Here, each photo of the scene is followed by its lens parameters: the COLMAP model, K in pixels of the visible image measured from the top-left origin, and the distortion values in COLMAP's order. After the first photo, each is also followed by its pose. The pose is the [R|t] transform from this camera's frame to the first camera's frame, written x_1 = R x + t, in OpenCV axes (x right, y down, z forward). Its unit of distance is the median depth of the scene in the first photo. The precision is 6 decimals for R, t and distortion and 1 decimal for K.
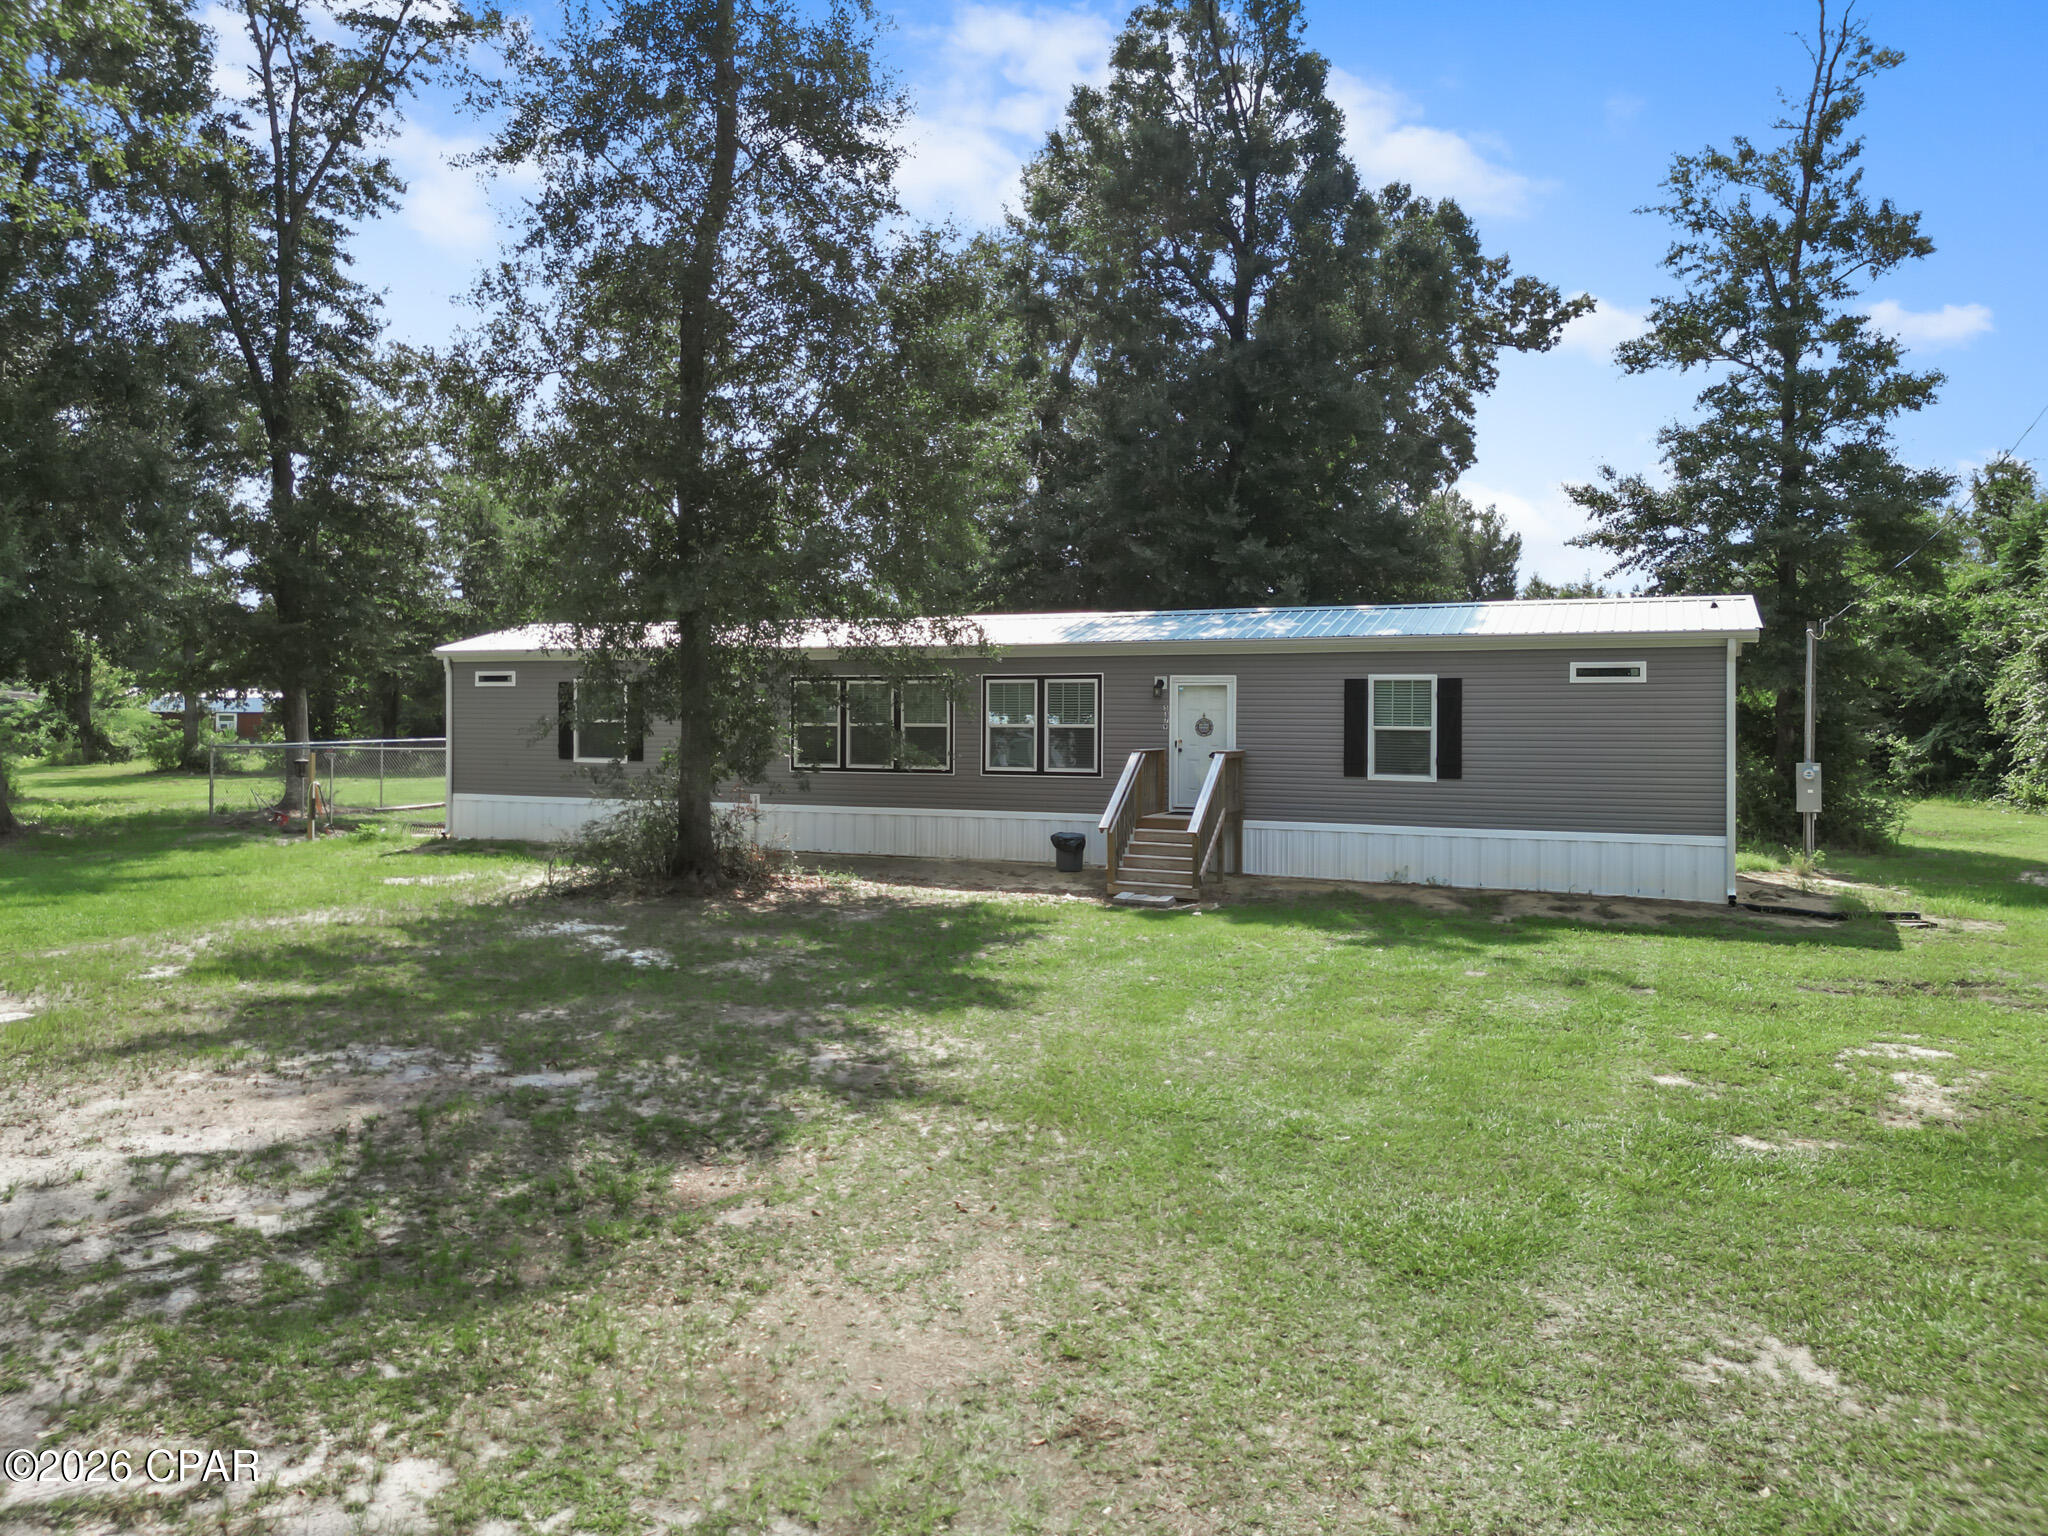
lens RADIAL K [[1435.6, 0, 995.9], [0, 1435.6, 749.2], [0, 0, 1]] dist [0.041954, -0.031653]
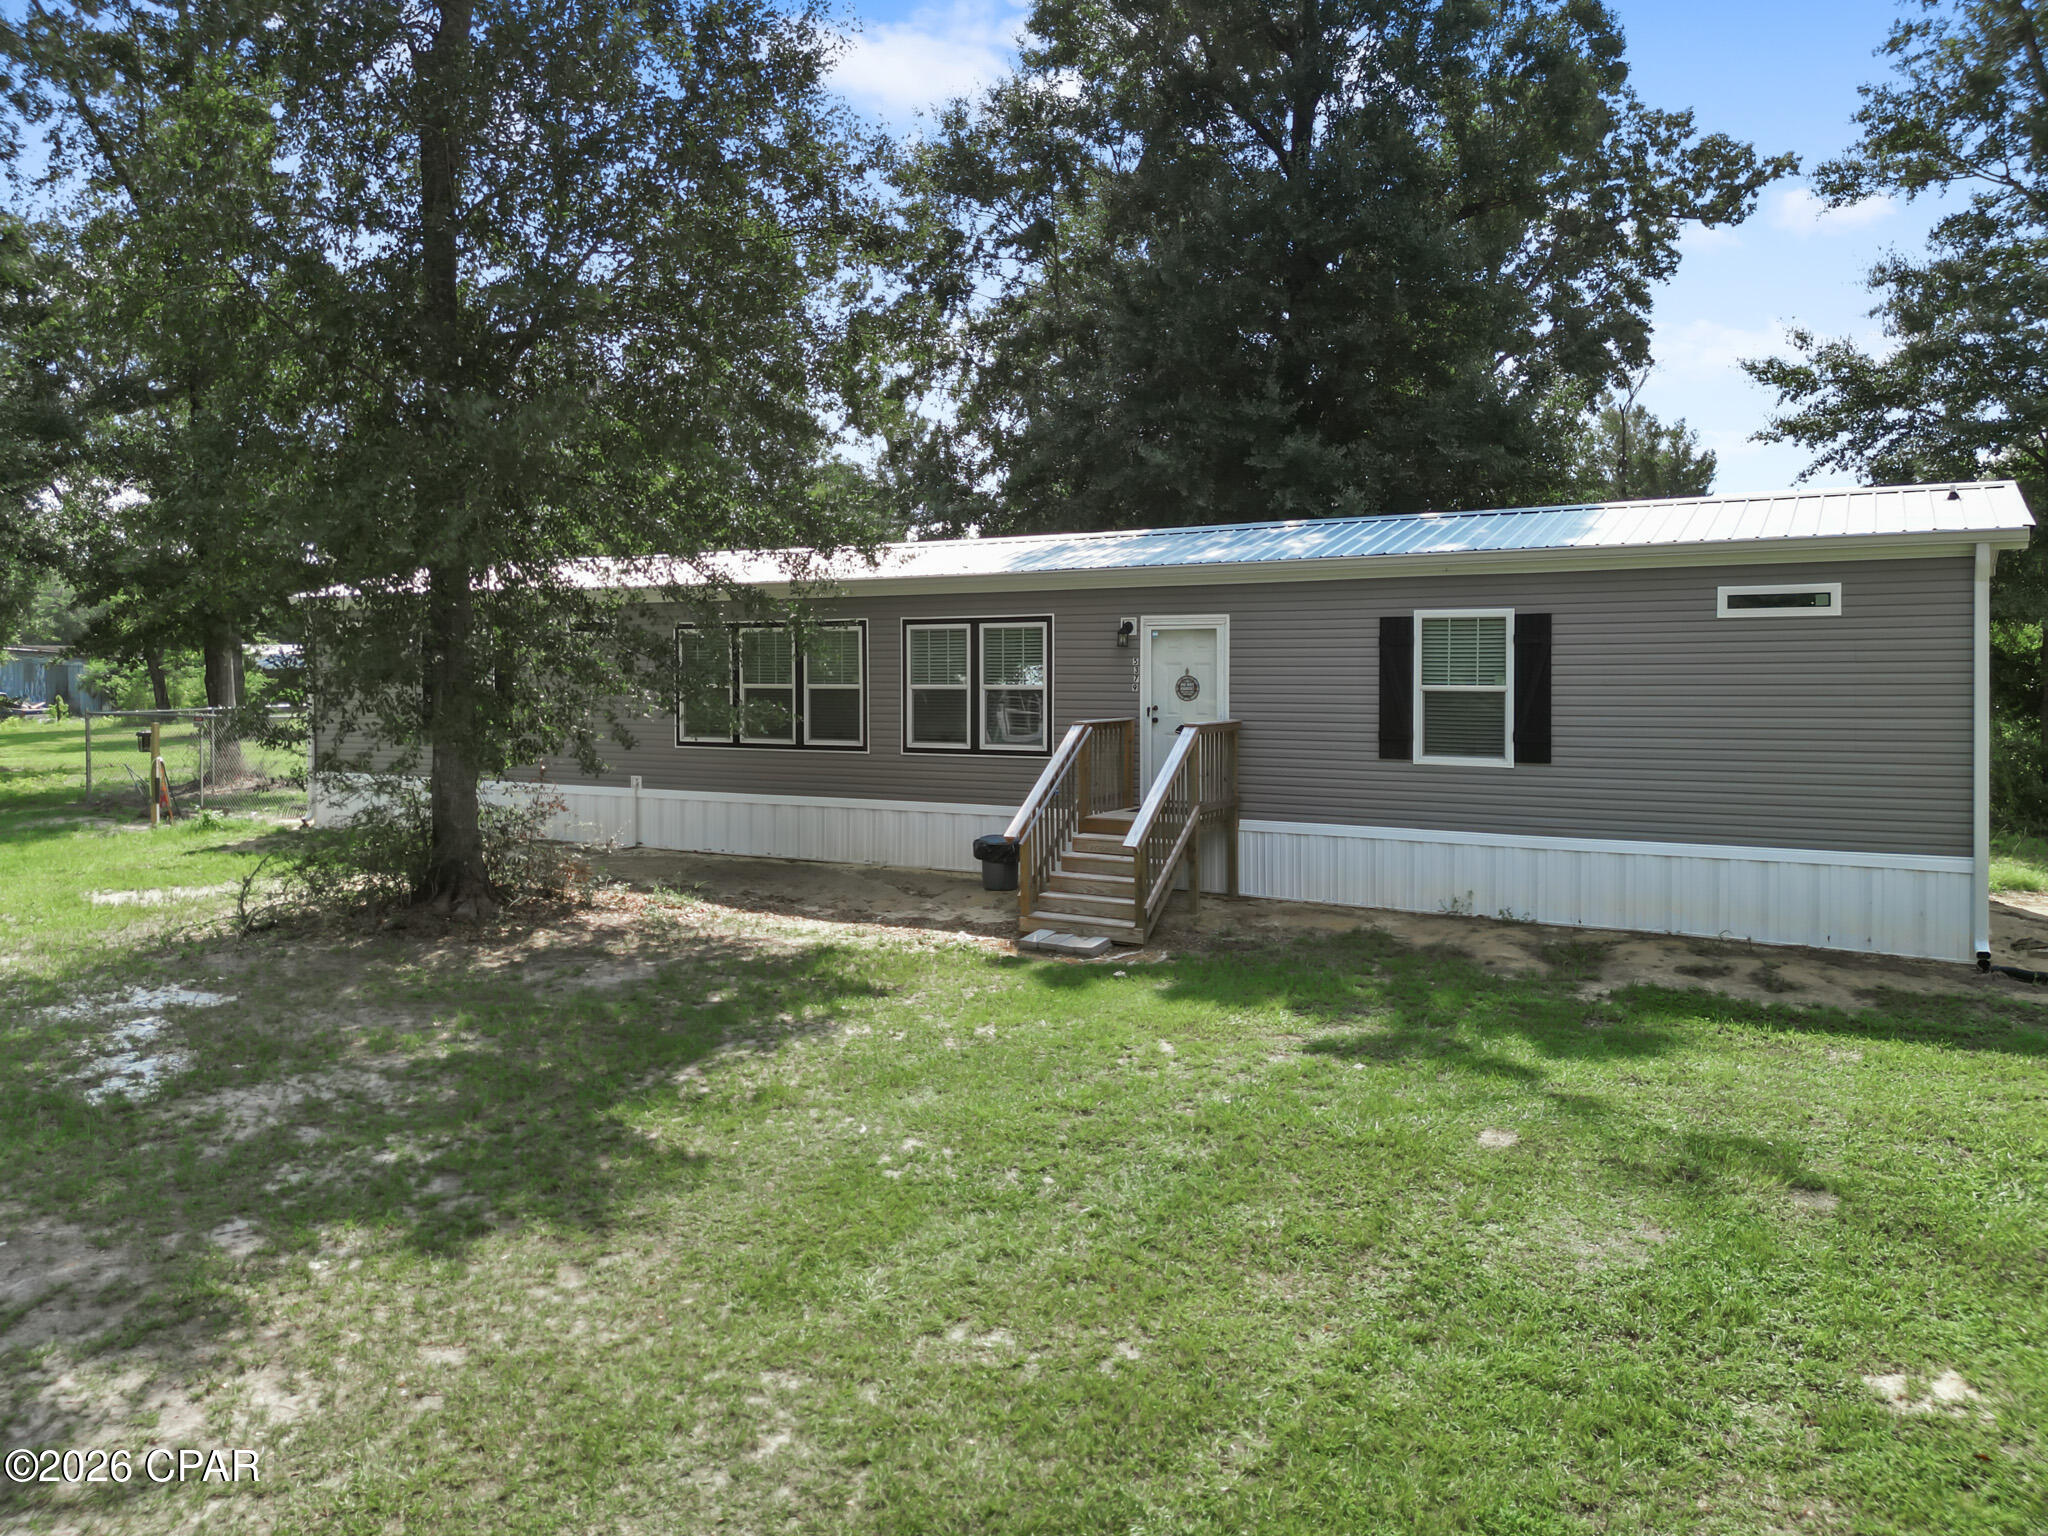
lens RADIAL K [[1435.6, 0, 1017.5], [0, 1435.6, 727.0], [0, 0, 1]] dist [0.041954, -0.031653]
pose [[0.993994, -0.004973, -0.109319, 0.136408], [0.007178, 0.999779, 0.019783, -0.010387], [0.109197, -0.020448, 0.993810, 0.278586]]
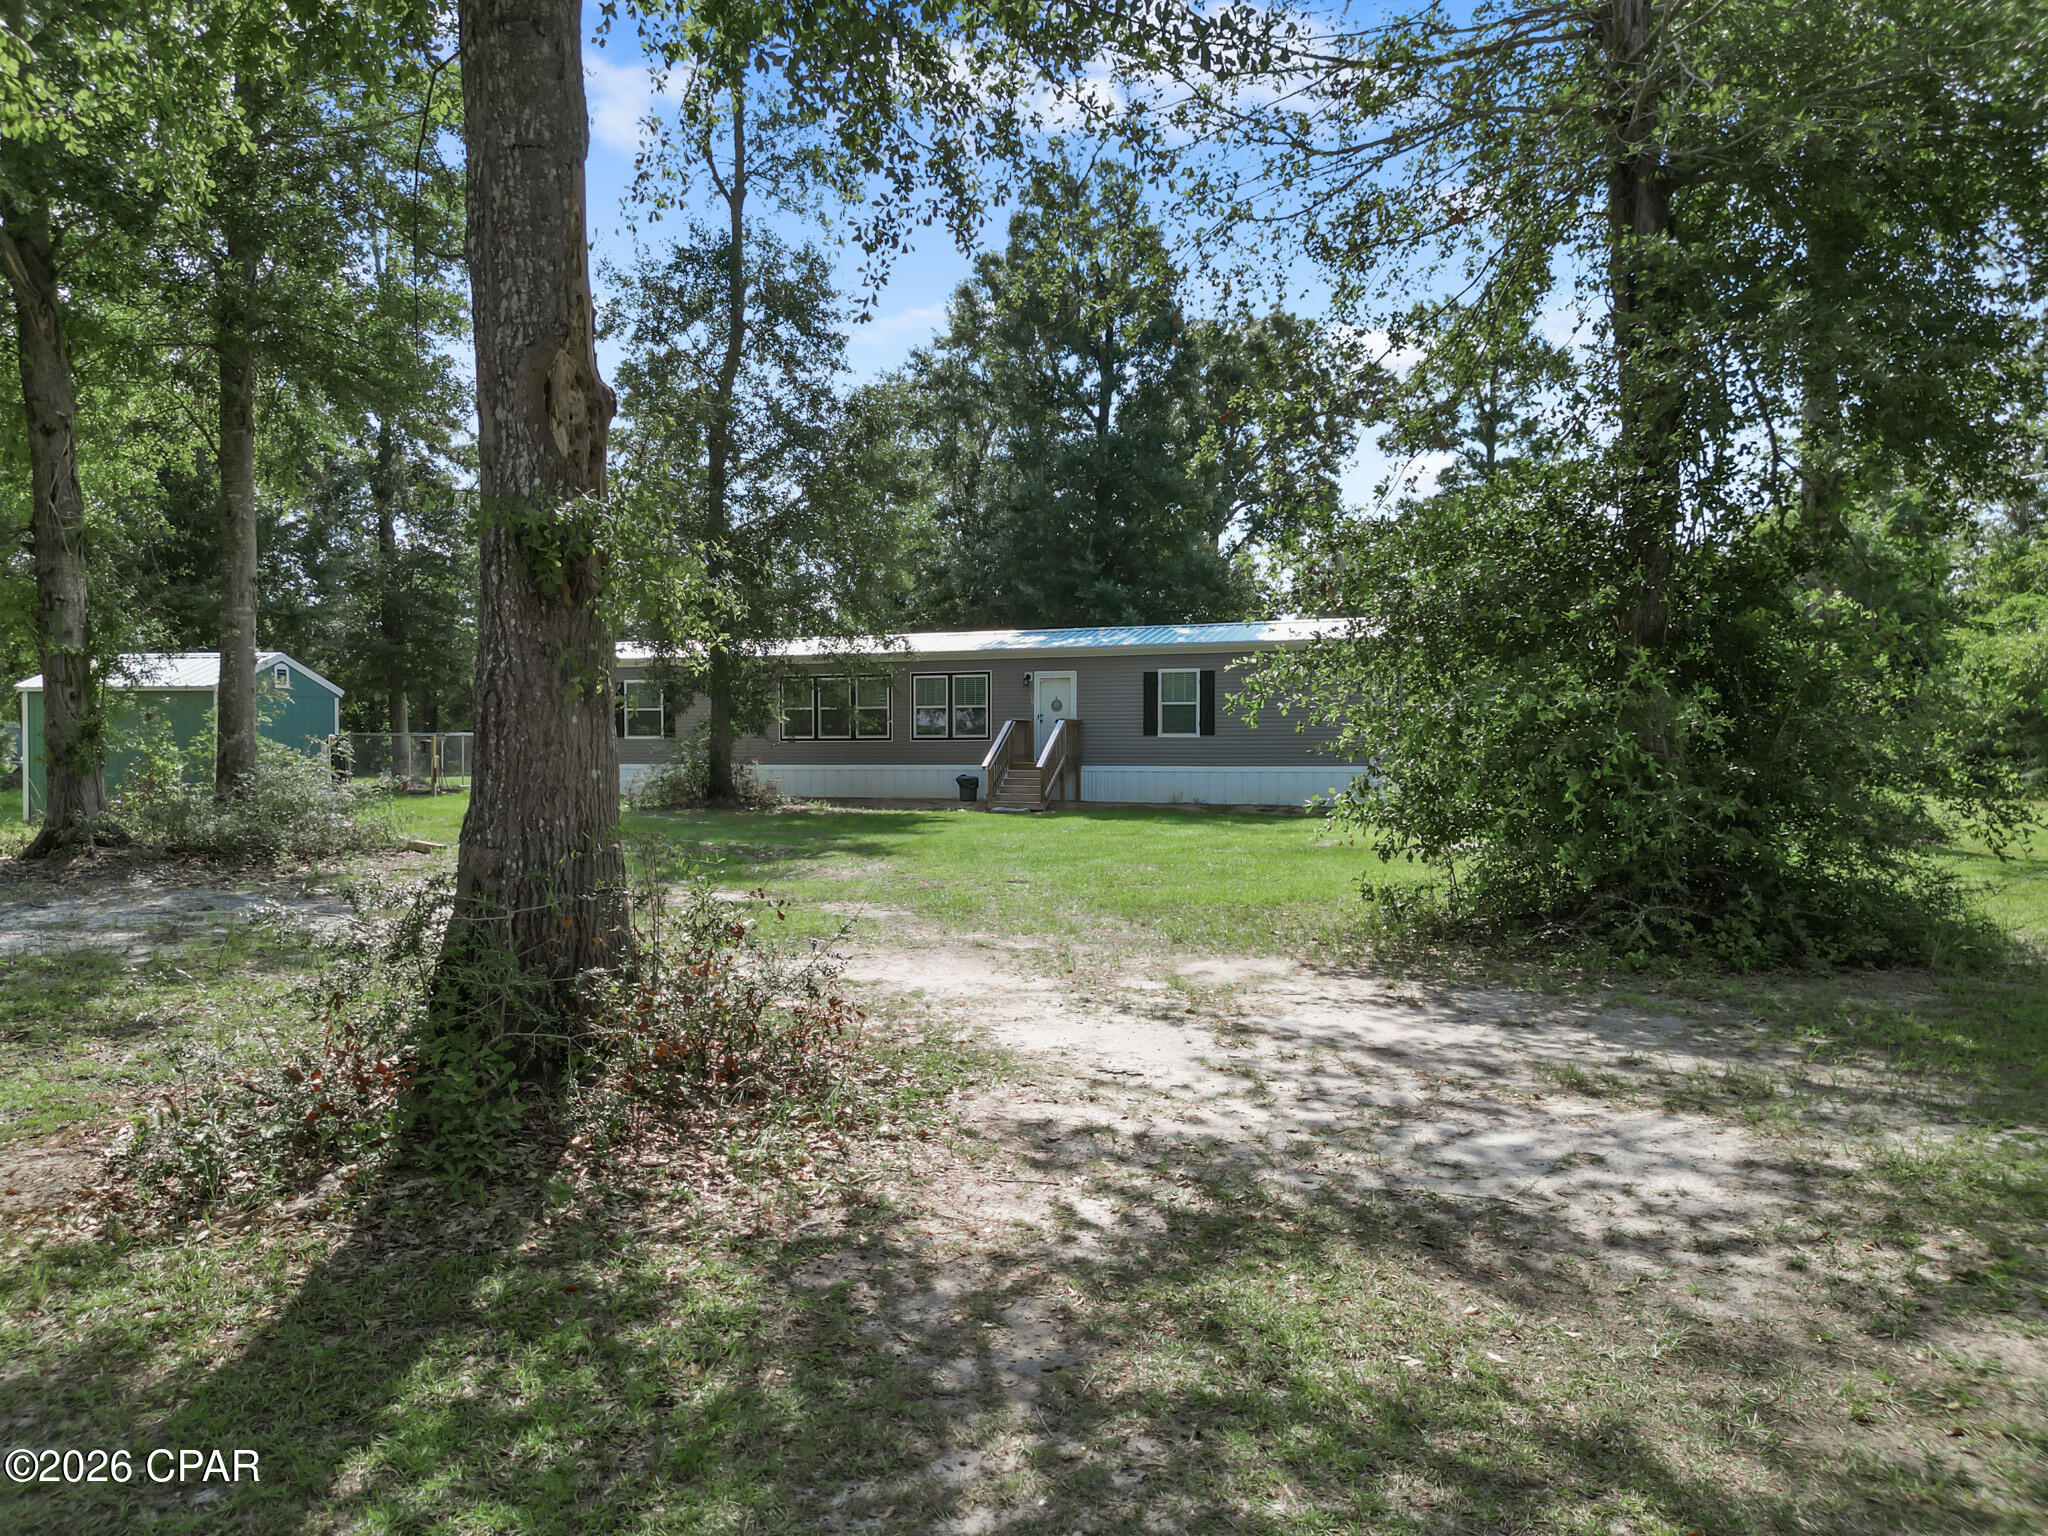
lens RADIAL K [[1435.6, 0, 1004.7], [0, 1435.6, 806.7], [0, 0, 1]] dist [0.041954, -0.031653]
pose [[0.999574, -0.007278, 0.028280, 0.046383], [0.006917, 0.999893, 0.012855, 0.070014], [-0.028370, -0.012653, 0.999517, -0.500764]]
